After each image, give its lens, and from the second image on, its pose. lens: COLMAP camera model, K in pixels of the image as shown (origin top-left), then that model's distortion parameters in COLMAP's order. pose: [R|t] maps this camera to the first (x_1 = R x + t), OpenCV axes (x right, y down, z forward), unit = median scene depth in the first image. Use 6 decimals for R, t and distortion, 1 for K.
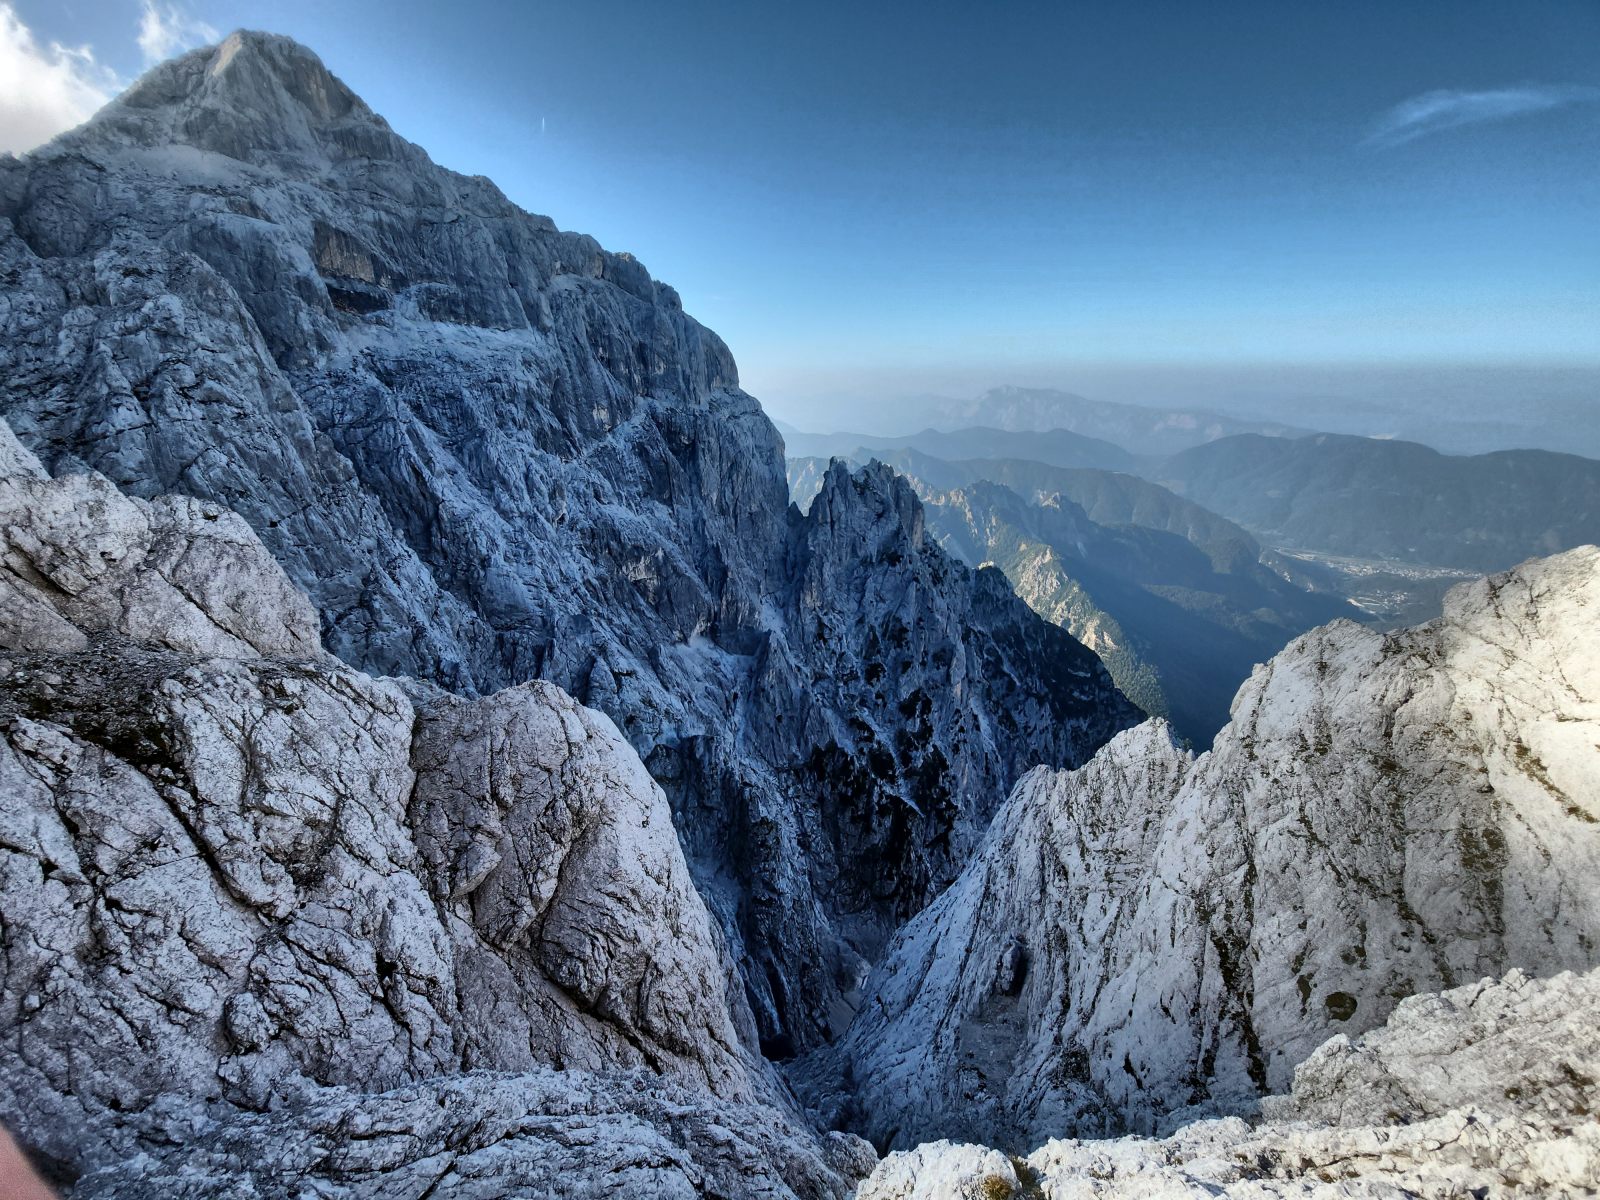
lens RADIAL K [[588.4, 0, 800.0], [0, 588.4, 600.0], [0, 0, 1]] dist [-0.013052, -0.000048]
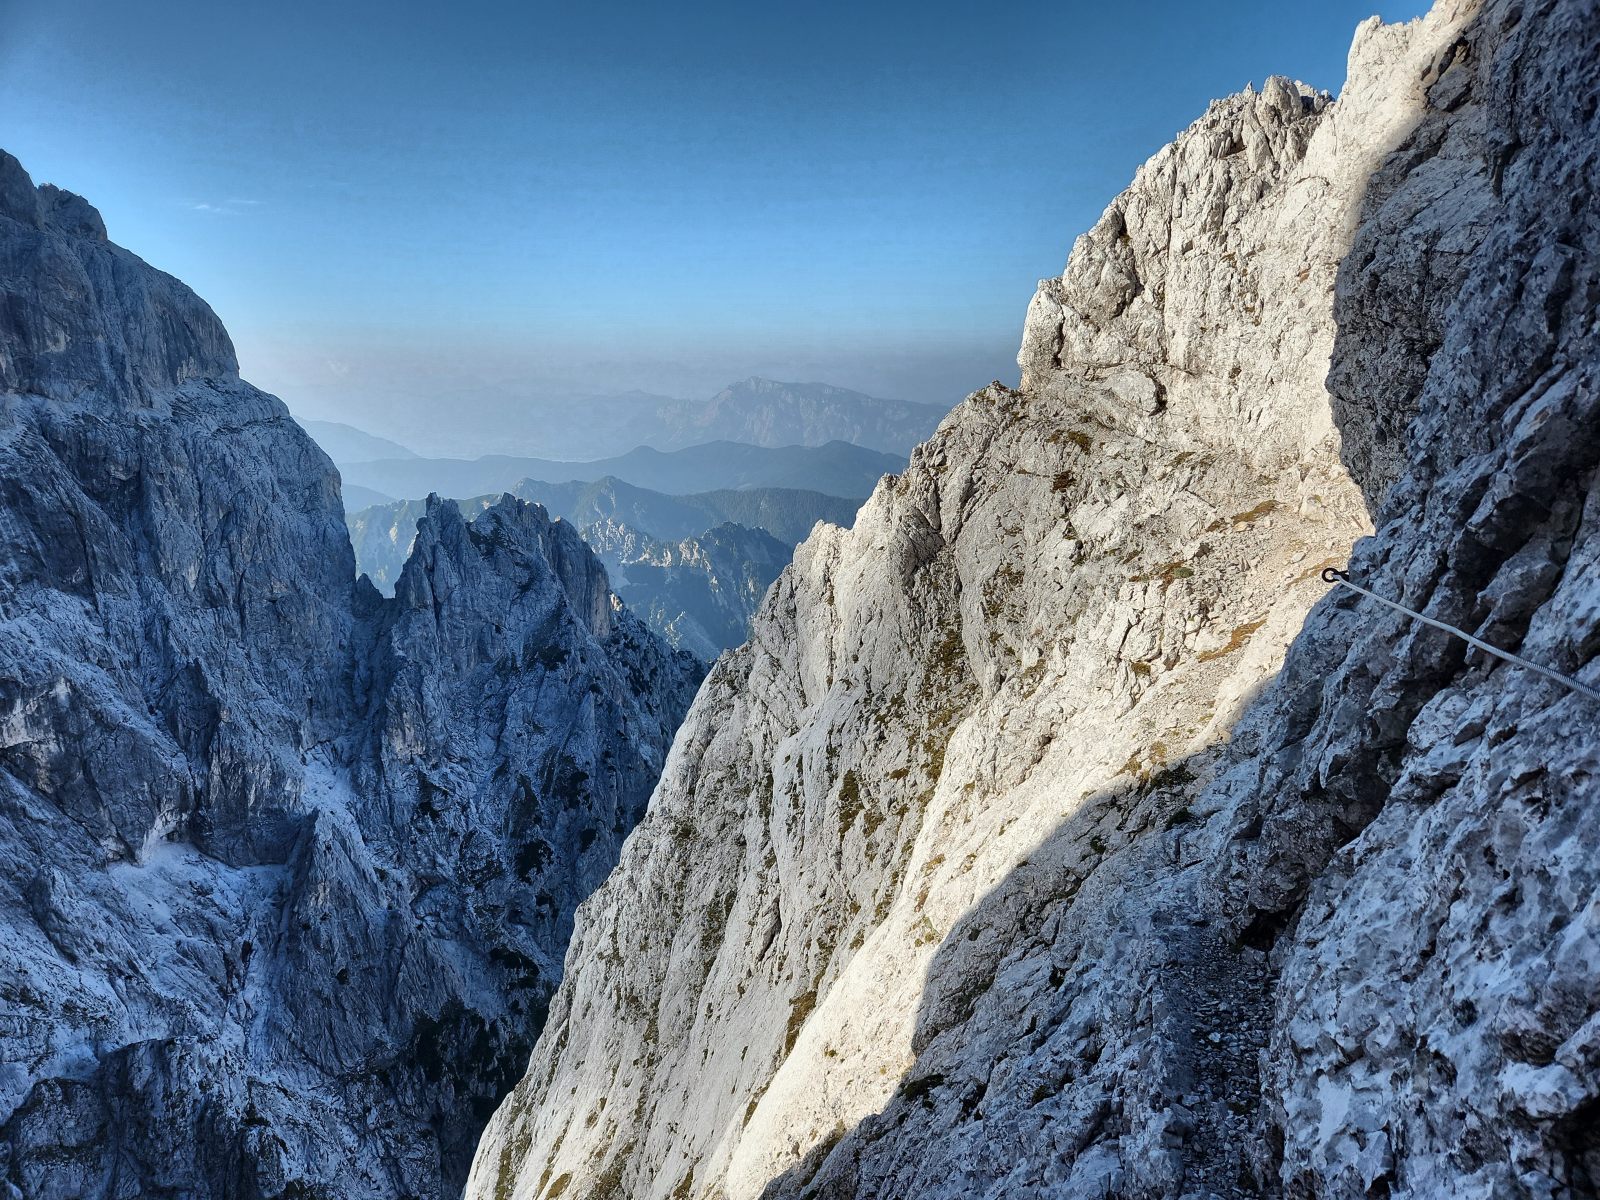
lens RADIAL K [[992.2, 0, 800.0], [0, 992.2, 600.0], [0, 0, 1]] dist [0.090999, -0.061631]
pose [[0.949075, -0.074371, 0.306147, 0.096496], [0.114830, 0.986551, -0.116320, 0.019329], [-0.293378, 0.145552, 0.944851, -0.035842]]
